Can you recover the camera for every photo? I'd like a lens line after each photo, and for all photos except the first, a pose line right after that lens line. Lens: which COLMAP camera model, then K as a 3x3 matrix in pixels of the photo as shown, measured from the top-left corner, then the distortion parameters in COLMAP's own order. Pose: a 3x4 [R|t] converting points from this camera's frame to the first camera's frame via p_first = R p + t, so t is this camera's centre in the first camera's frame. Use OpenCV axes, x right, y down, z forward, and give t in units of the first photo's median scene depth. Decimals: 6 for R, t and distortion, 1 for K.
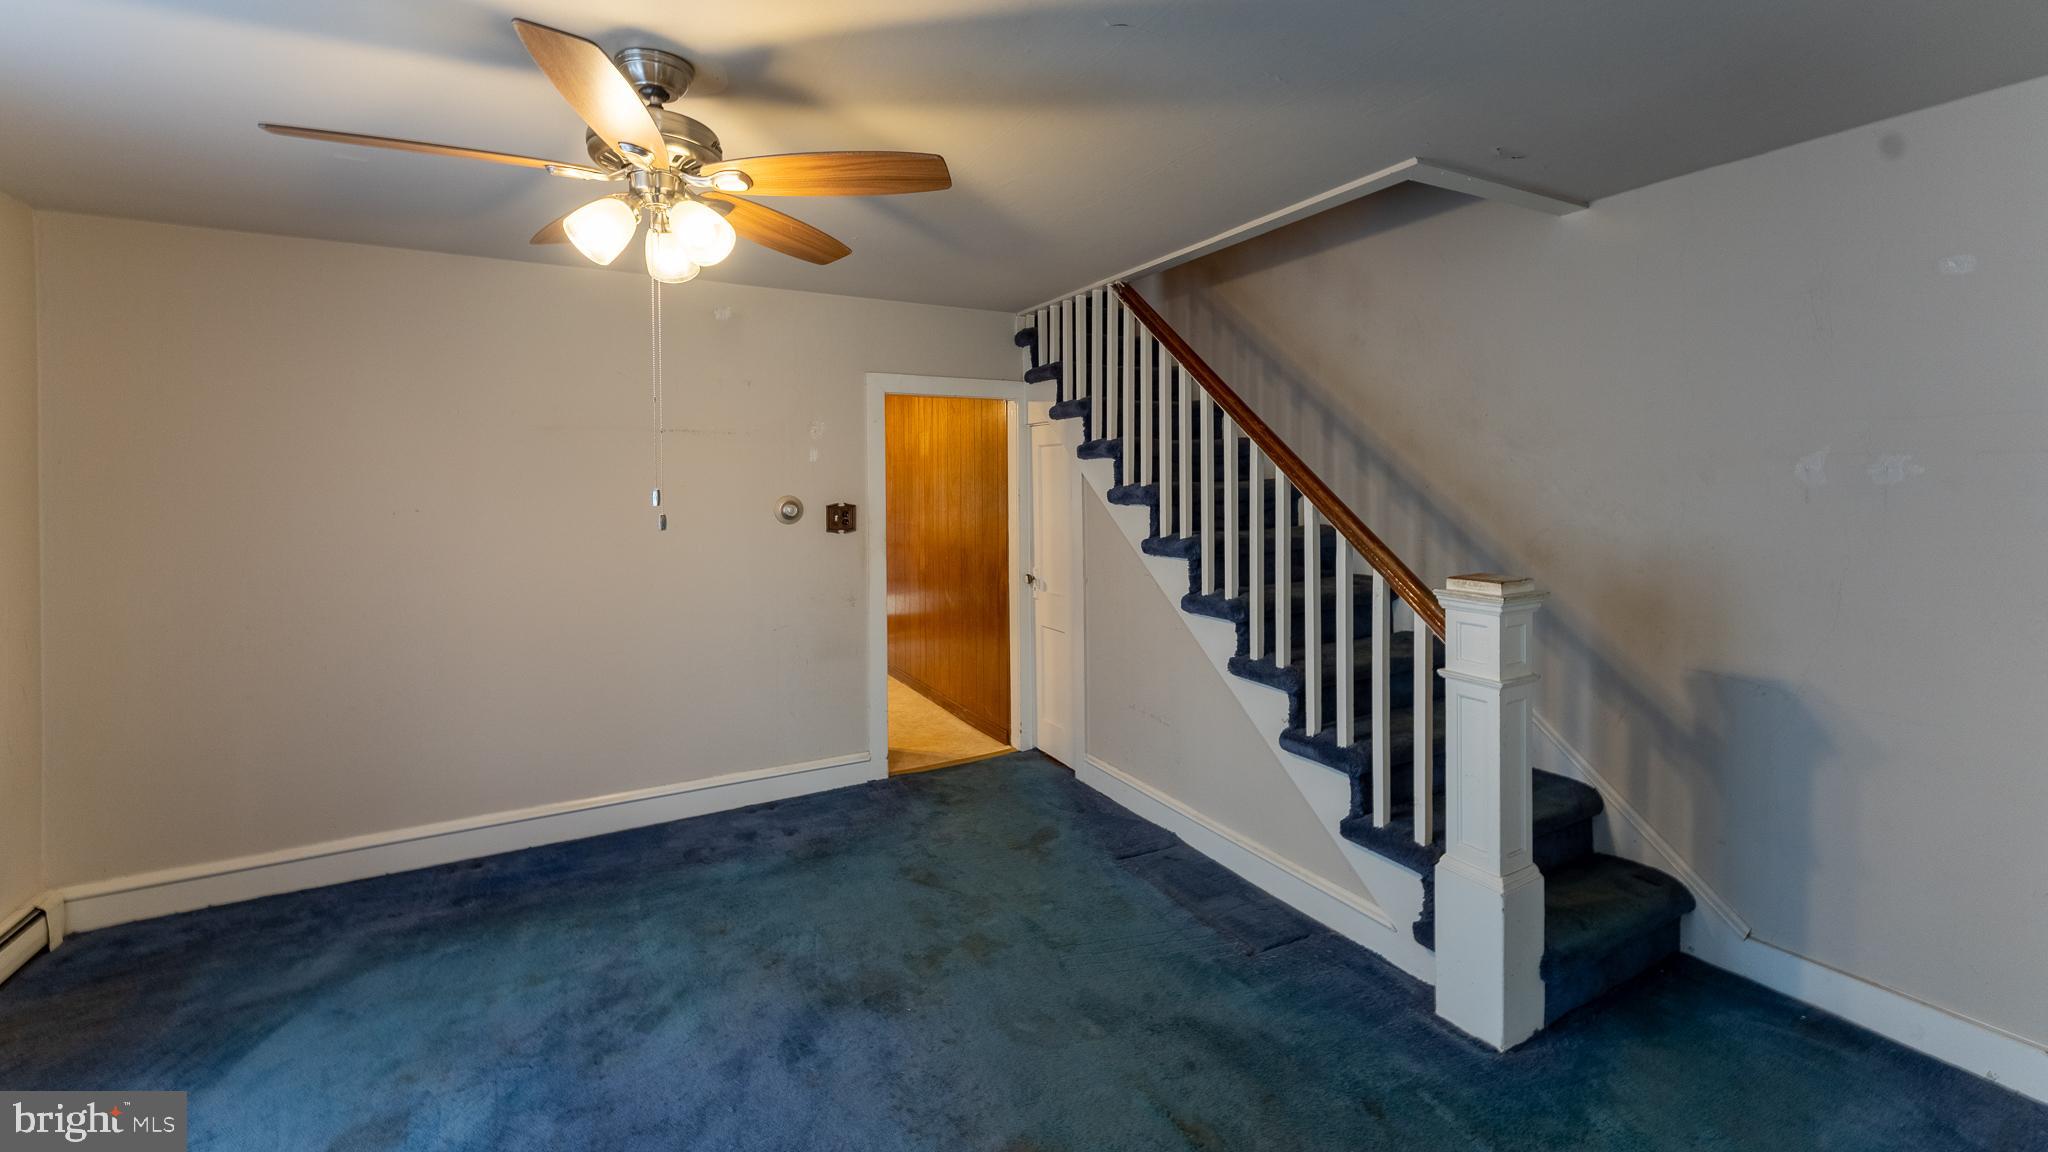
lens RADIAL K [[801.0, 0, 1021.5], [0, 801.0, 492.4], [0, 0, 1]] dist [0.000612, 0.000010]
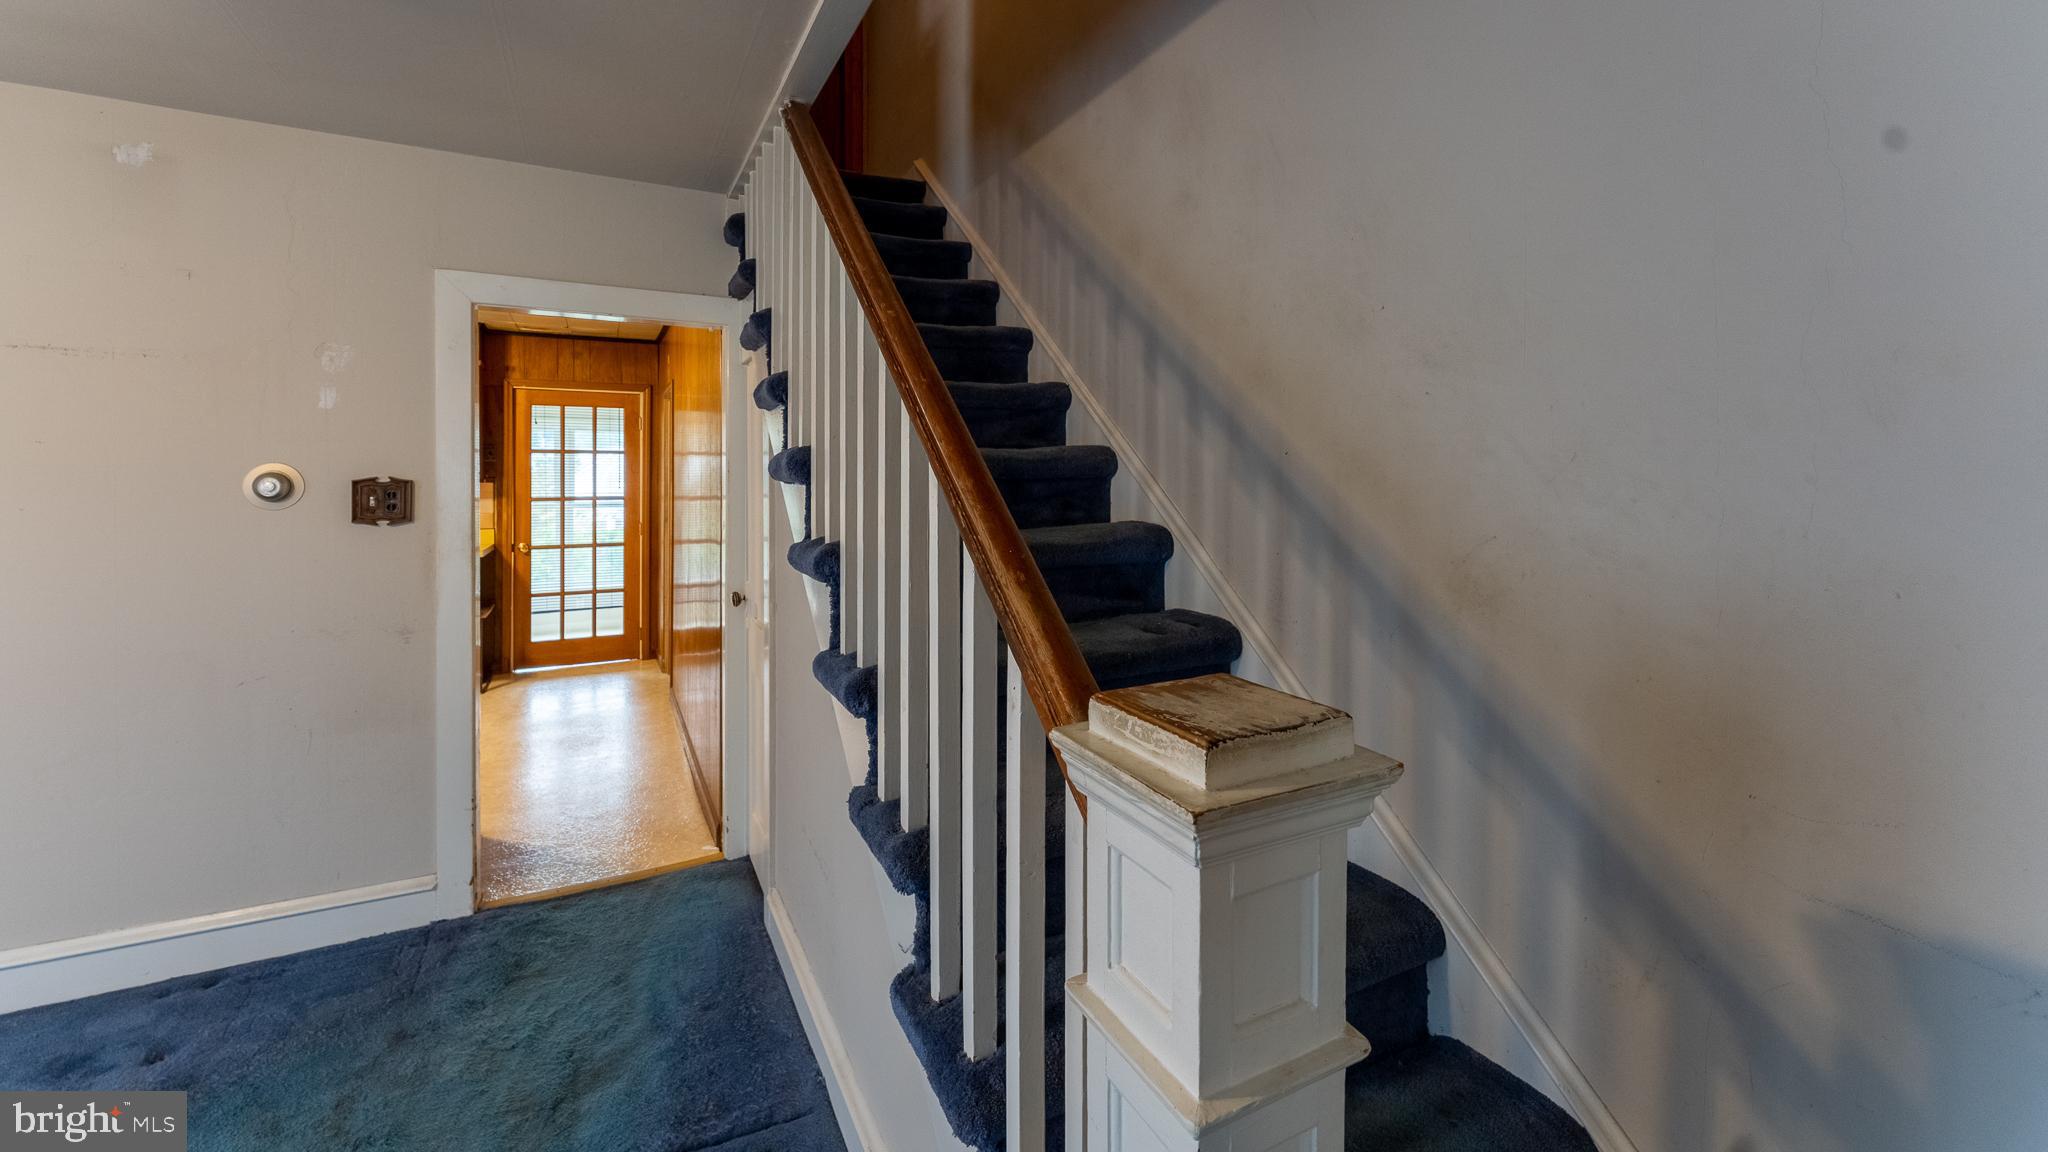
lens RADIAL K [[815.0, 0, 1022.7], [0, 815.0, 485.8], [0, 0, 1]] dist [0.001385, -0.000070]
pose [[0.999841, 0.012321, -0.012861, 0.307902], [-0.012297, 0.999922, 0.001954, 0.014045], [0.012884, -0.001795, 0.999915, 0.413189]]
